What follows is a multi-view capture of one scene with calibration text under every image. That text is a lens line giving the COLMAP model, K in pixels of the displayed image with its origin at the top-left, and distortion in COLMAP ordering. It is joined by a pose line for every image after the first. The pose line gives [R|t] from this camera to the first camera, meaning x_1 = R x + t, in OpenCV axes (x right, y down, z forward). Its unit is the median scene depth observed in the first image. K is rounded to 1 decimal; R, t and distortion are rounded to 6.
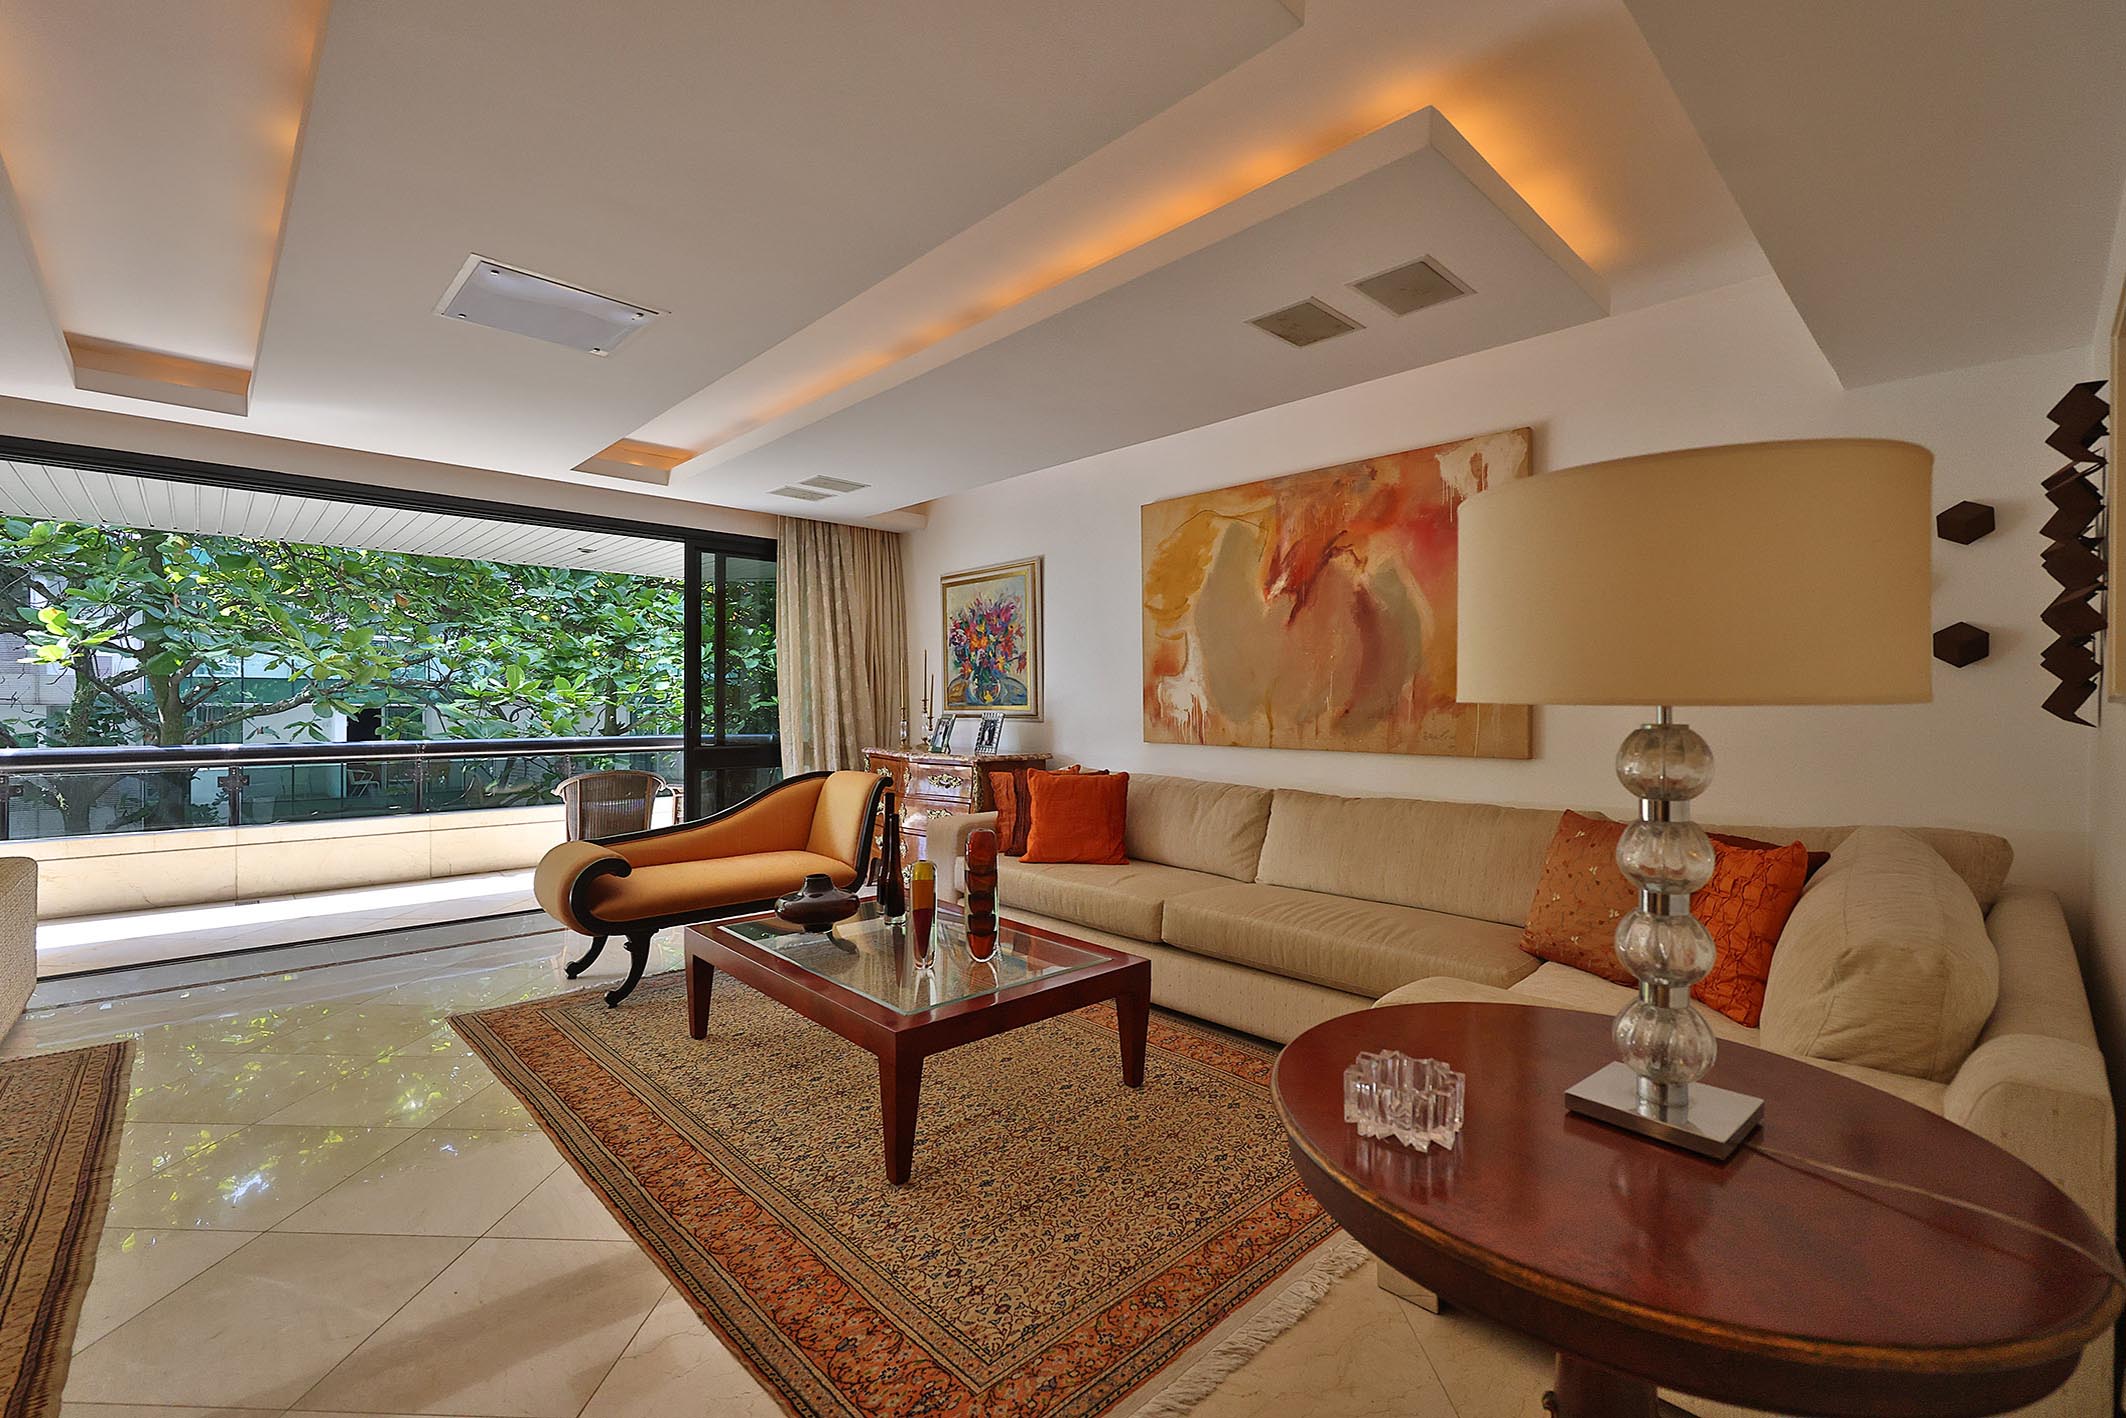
lens RADIAL K [[909.0, 0, 1050.4], [0, 909.0, 706.3], [0, 0, 1]] dist [-0.001795, 0.001352]
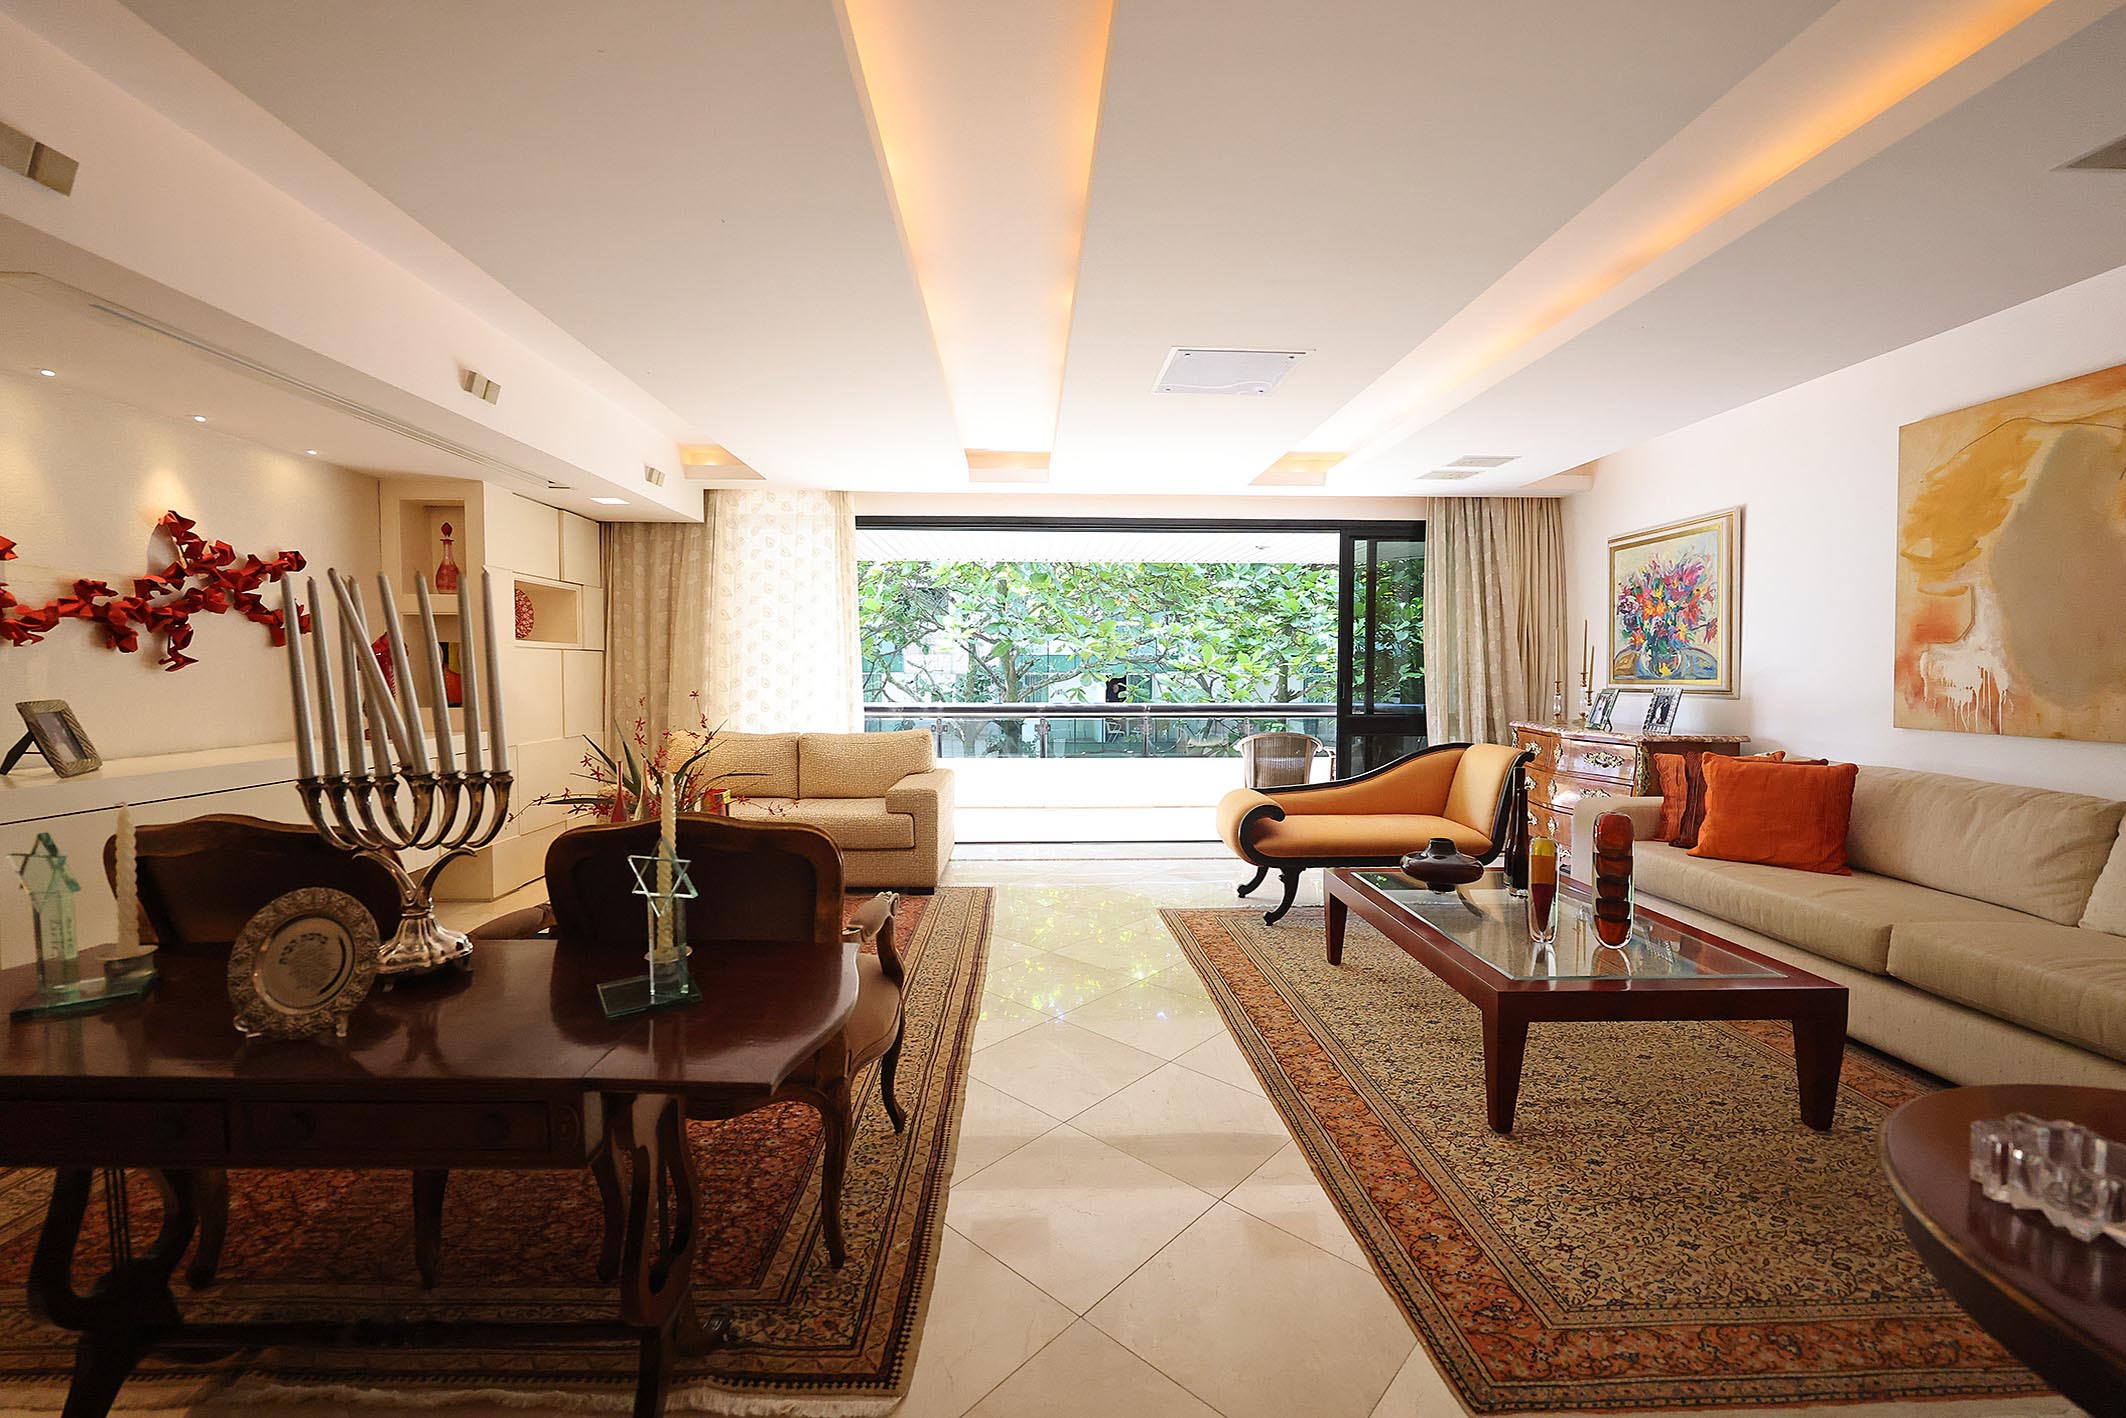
lens RADIAL K [[857.9, 0, 1059.1], [0, 857.9, 703.6], [0, 0, 1]] dist [0.001469, 0.000091]
pose [[0.755617, 0.023144, -0.654605, 0.047368], [-0.000662, 0.999402, 0.034570, -0.007592], [0.655013, -0.025688, 0.755180, -0.048242]]
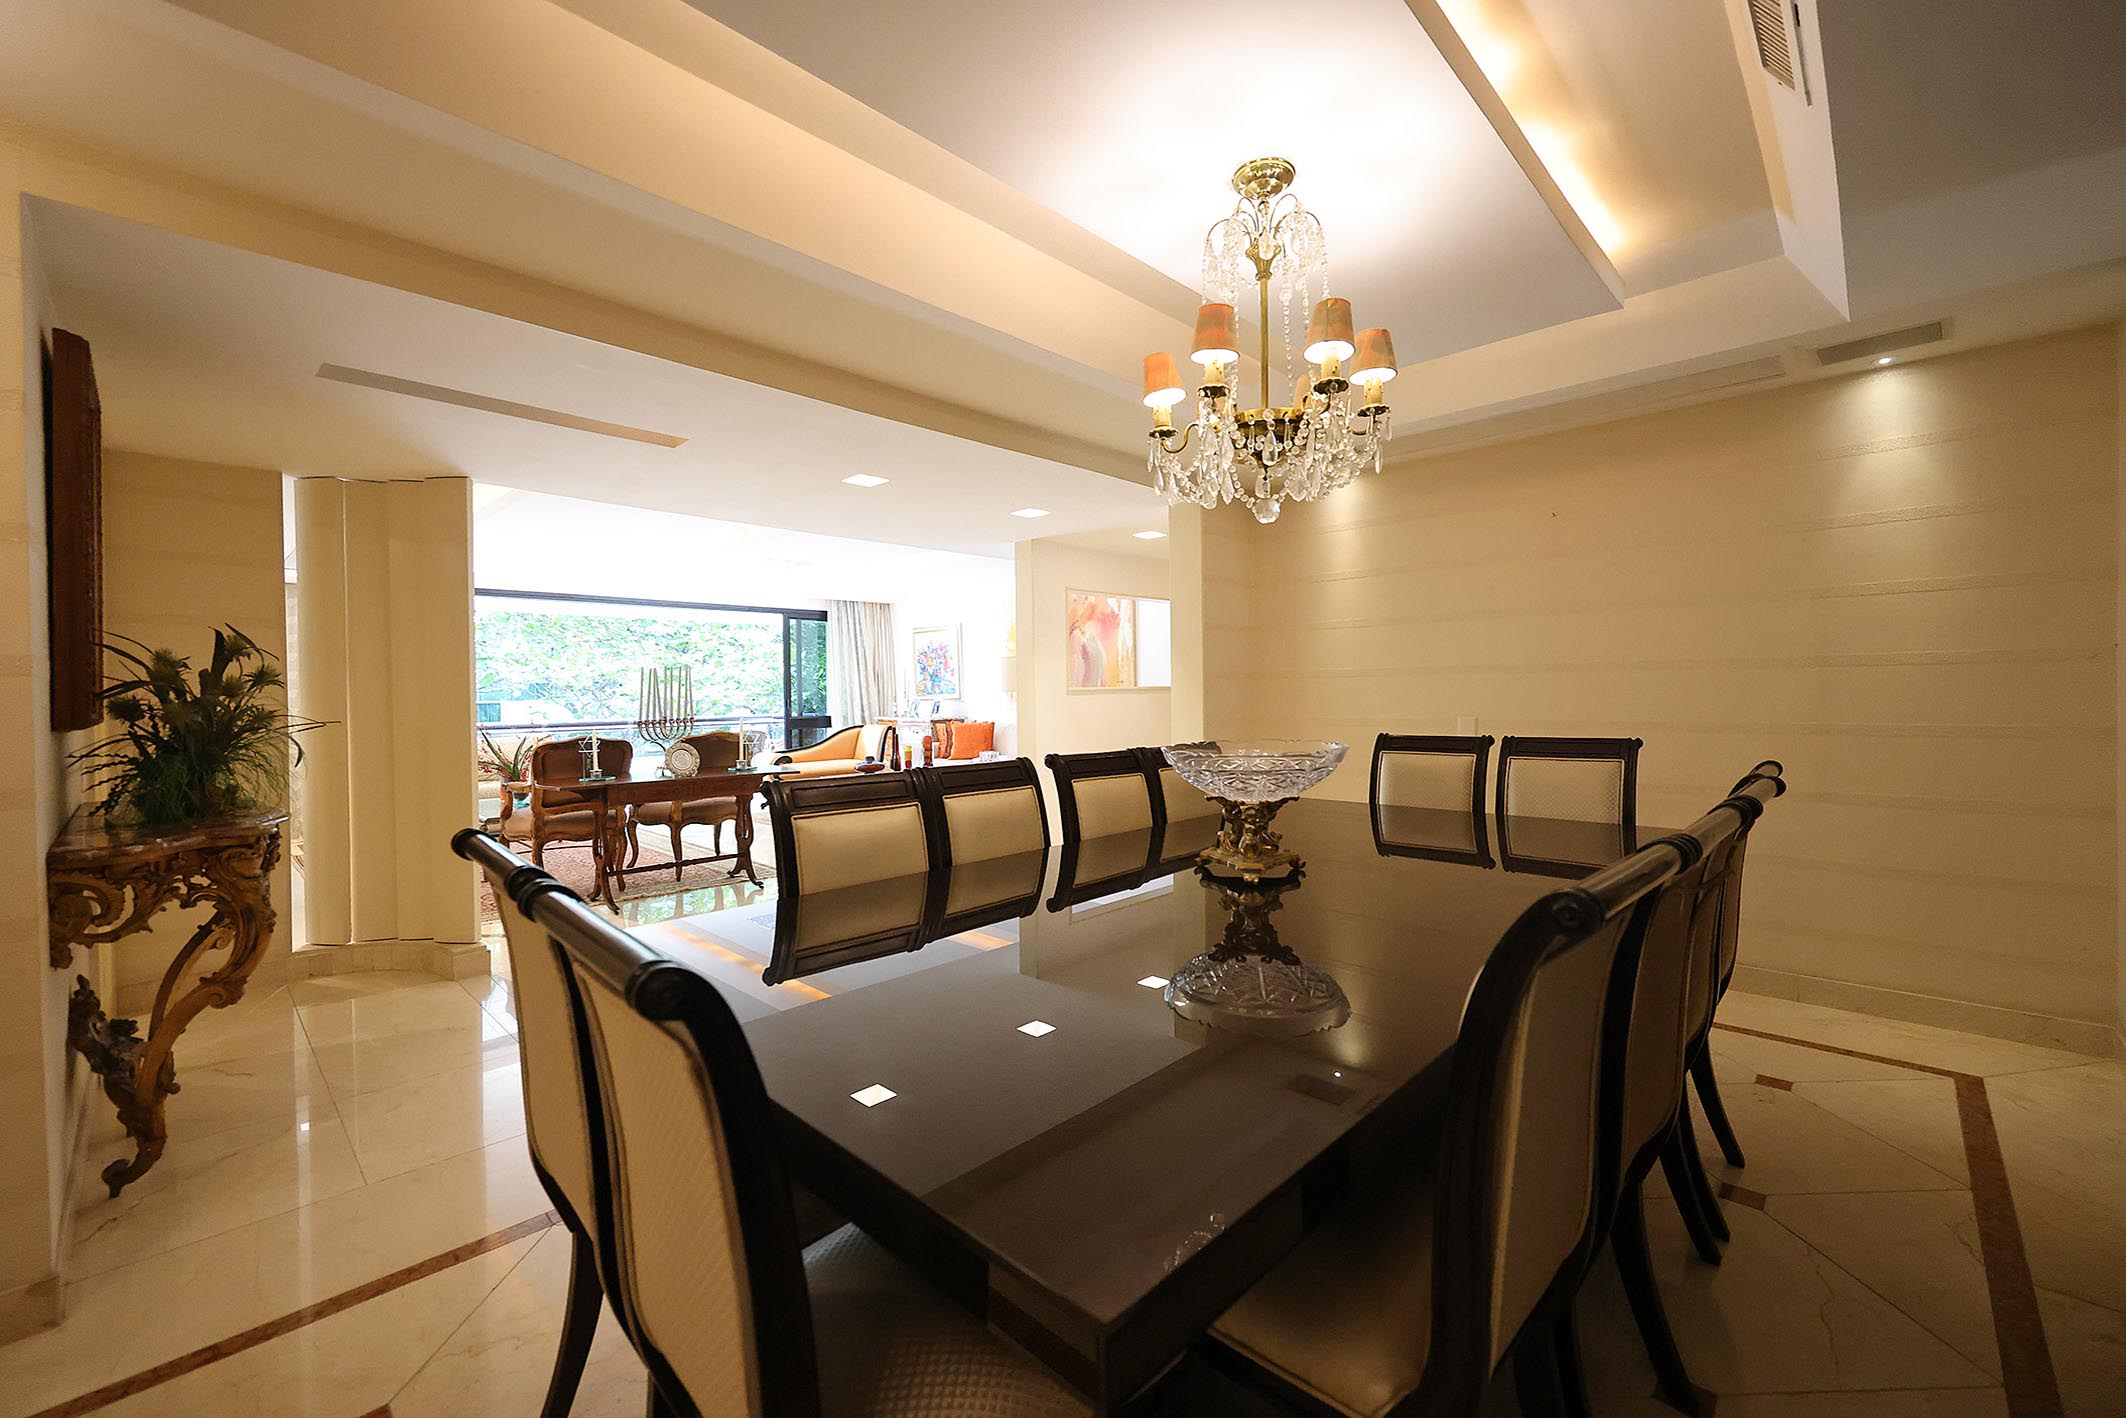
lens RADIAL K [[857.9, 0, 1054.8], [0, 857.9, 694.6], [0, 0, 1]] dist [0.001469, 0.000091]
pose [[0.998913, -0.017819, 0.043082, 0.144937], [0.017786, 0.999841, 0.001133, 0.003406], [-0.043095, -0.000366, 0.999071, -1.186707]]
